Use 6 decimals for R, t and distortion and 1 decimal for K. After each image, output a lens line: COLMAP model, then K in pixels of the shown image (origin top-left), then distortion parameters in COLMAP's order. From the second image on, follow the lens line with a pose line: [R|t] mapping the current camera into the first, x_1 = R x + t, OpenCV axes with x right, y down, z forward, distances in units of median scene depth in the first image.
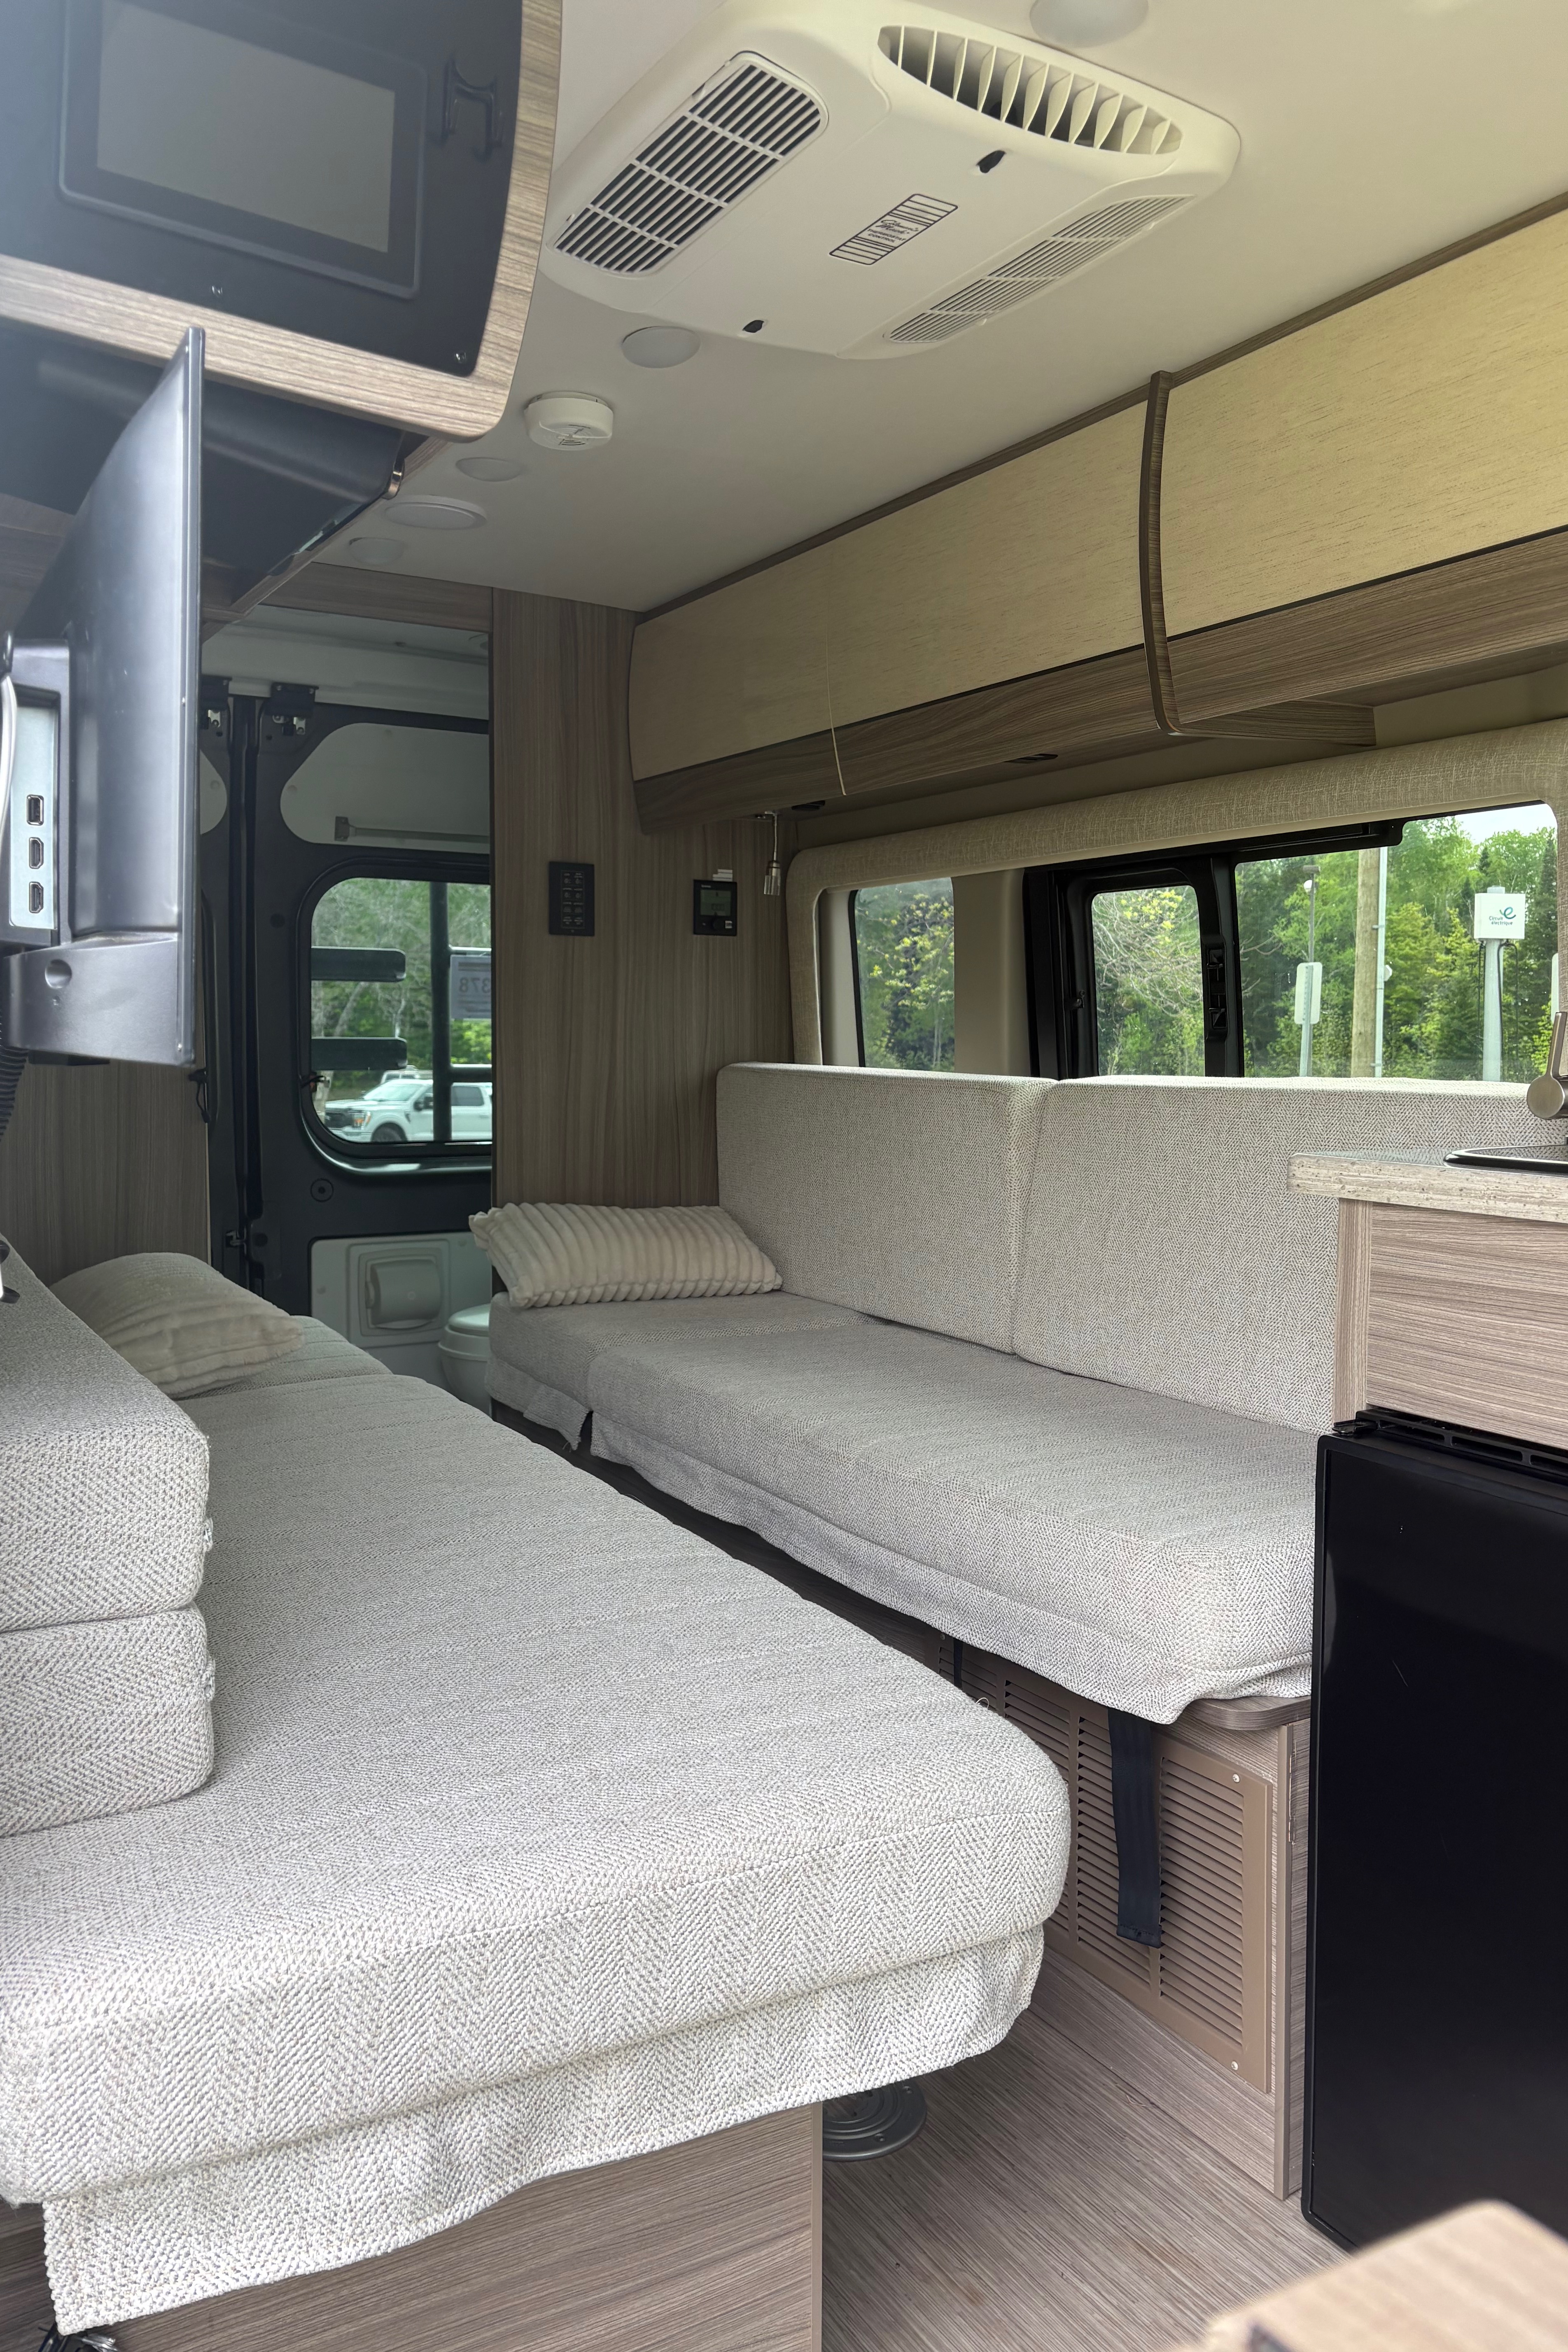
lens RADIAL K [[1787.5, 0, 759.7], [0, 1787.5, 1164.1], [0, 0, 1]] dist [0.083806, -0.093164]
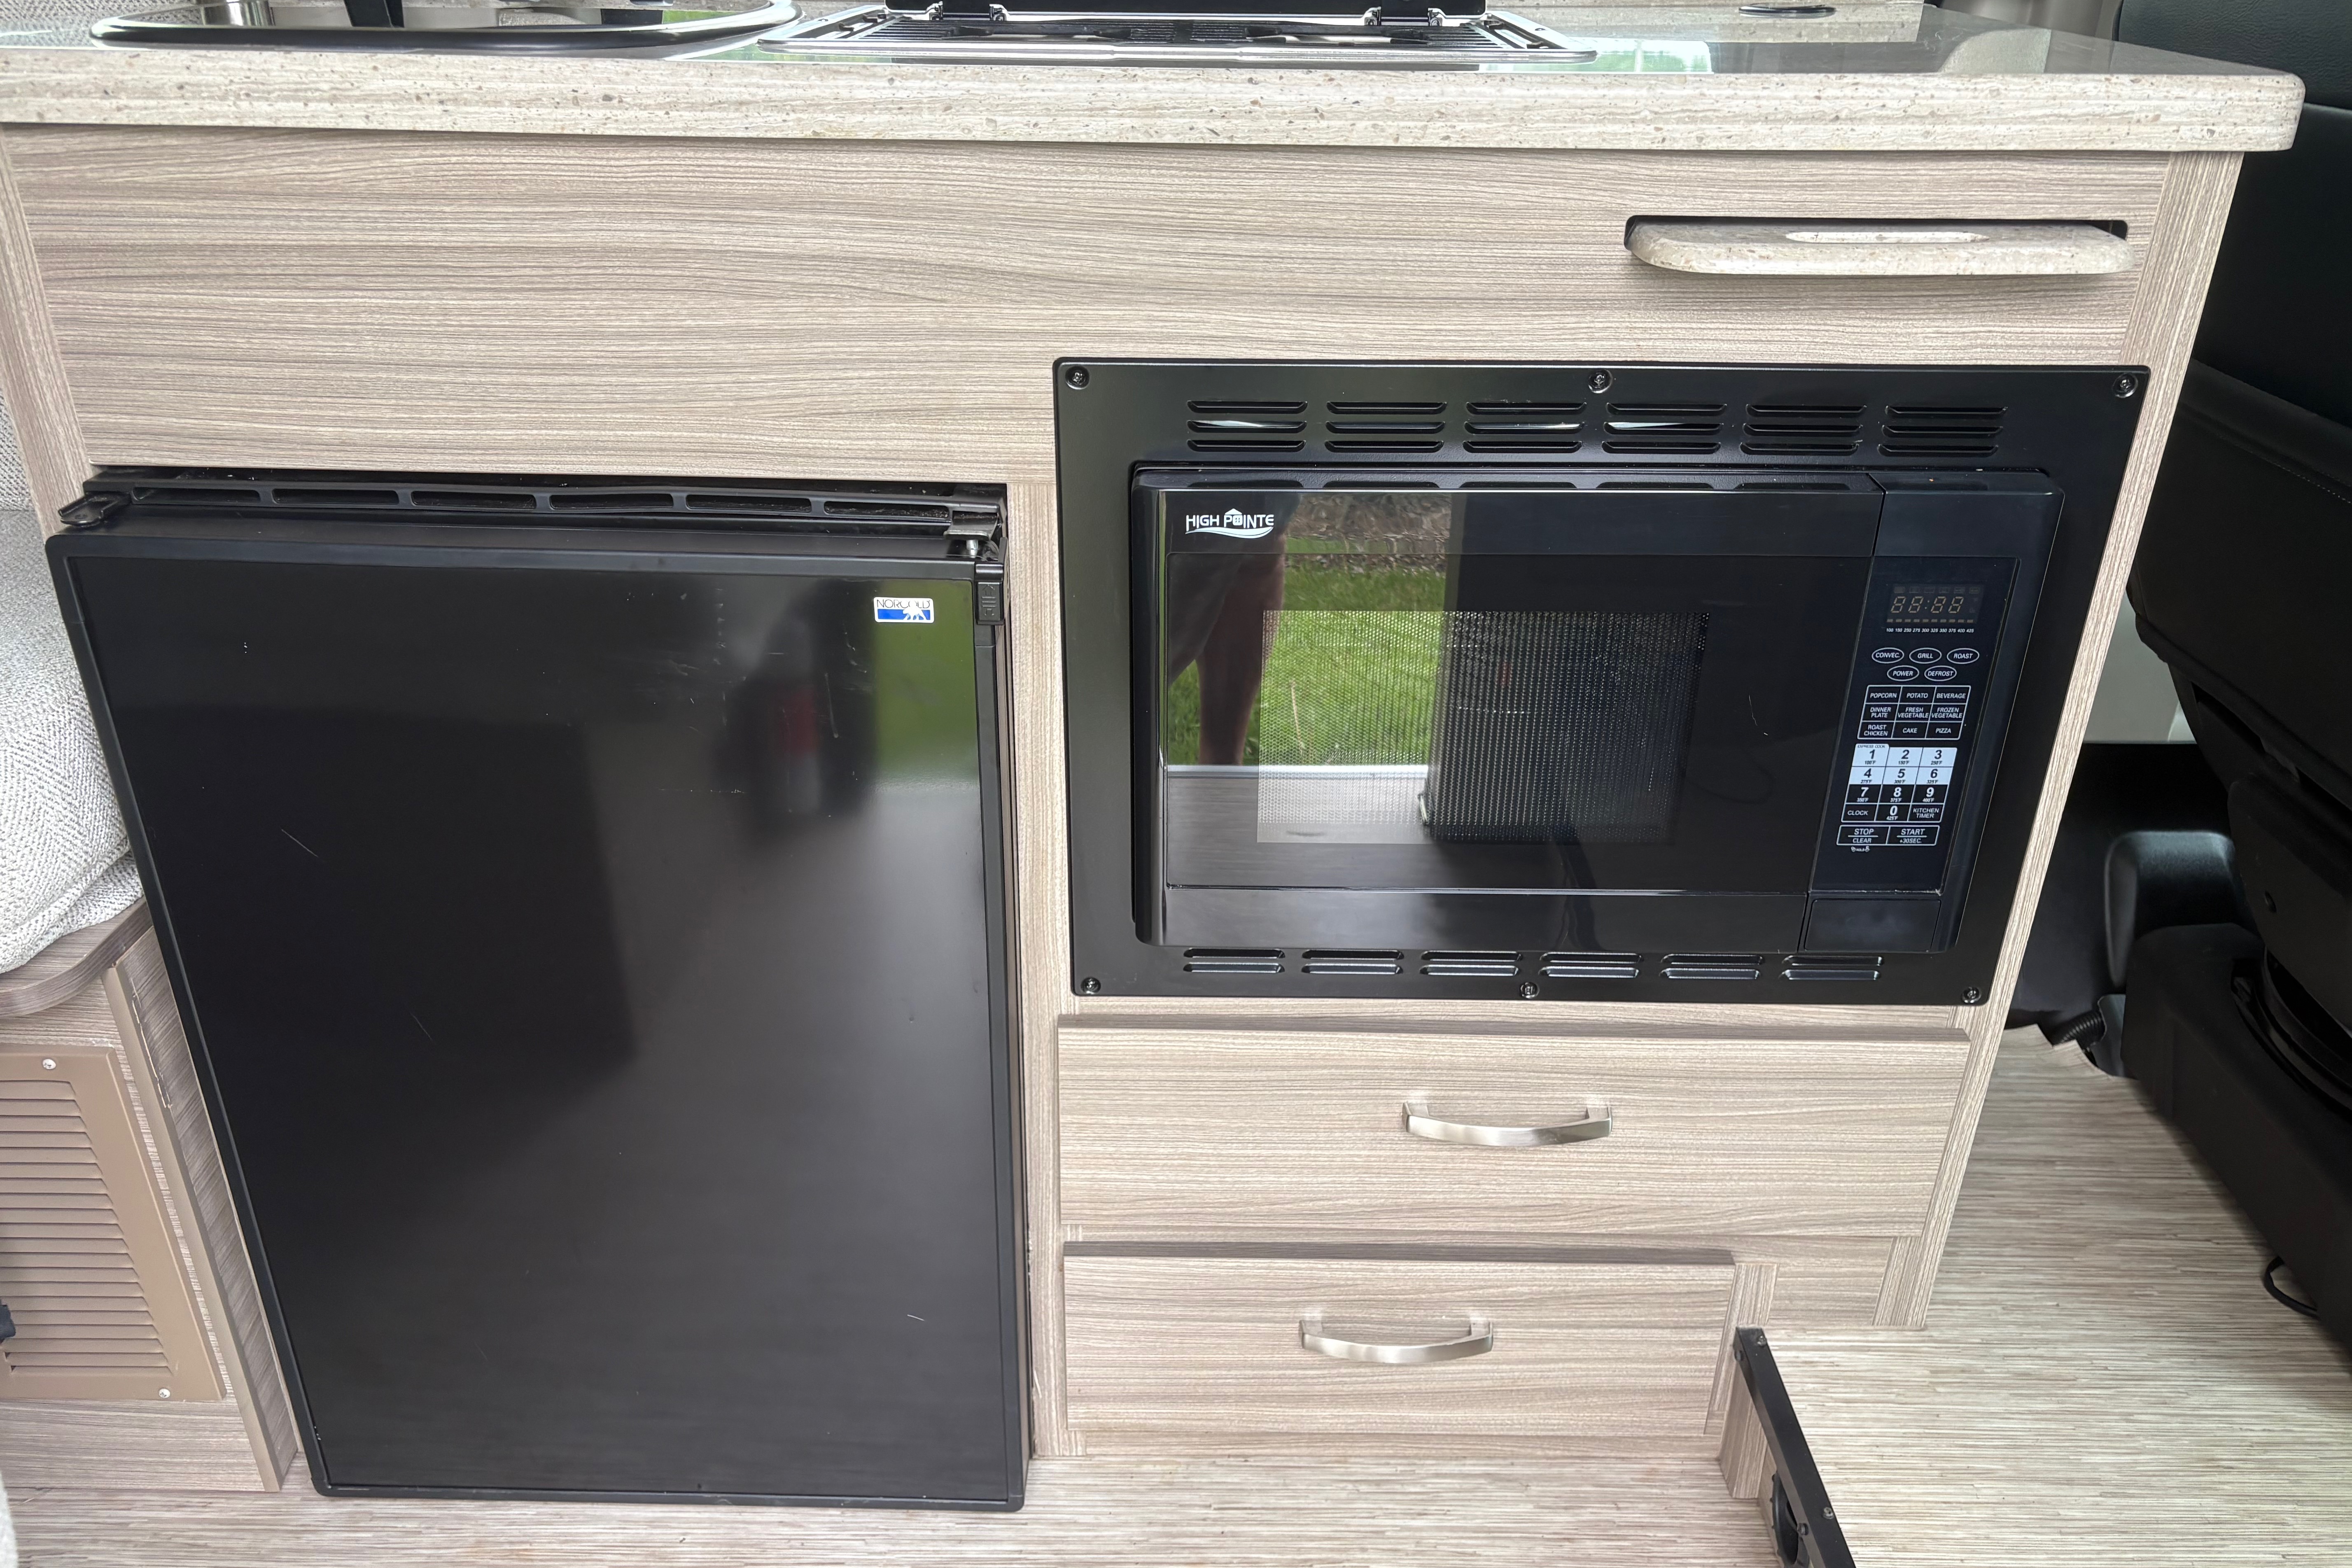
lens RADIAL K [[1787.5, 0, 1176.0], [0, 1787.5, 784.0], [0, 0, 1]] dist [0.083806, -0.093164]
pose [[0.508005, -0.387675, 0.769181, -0.000182], [0.057183, 0.906199, 0.418967, -0.009644], [-0.859454, -0.168854, 0.482522, 0.350651]]
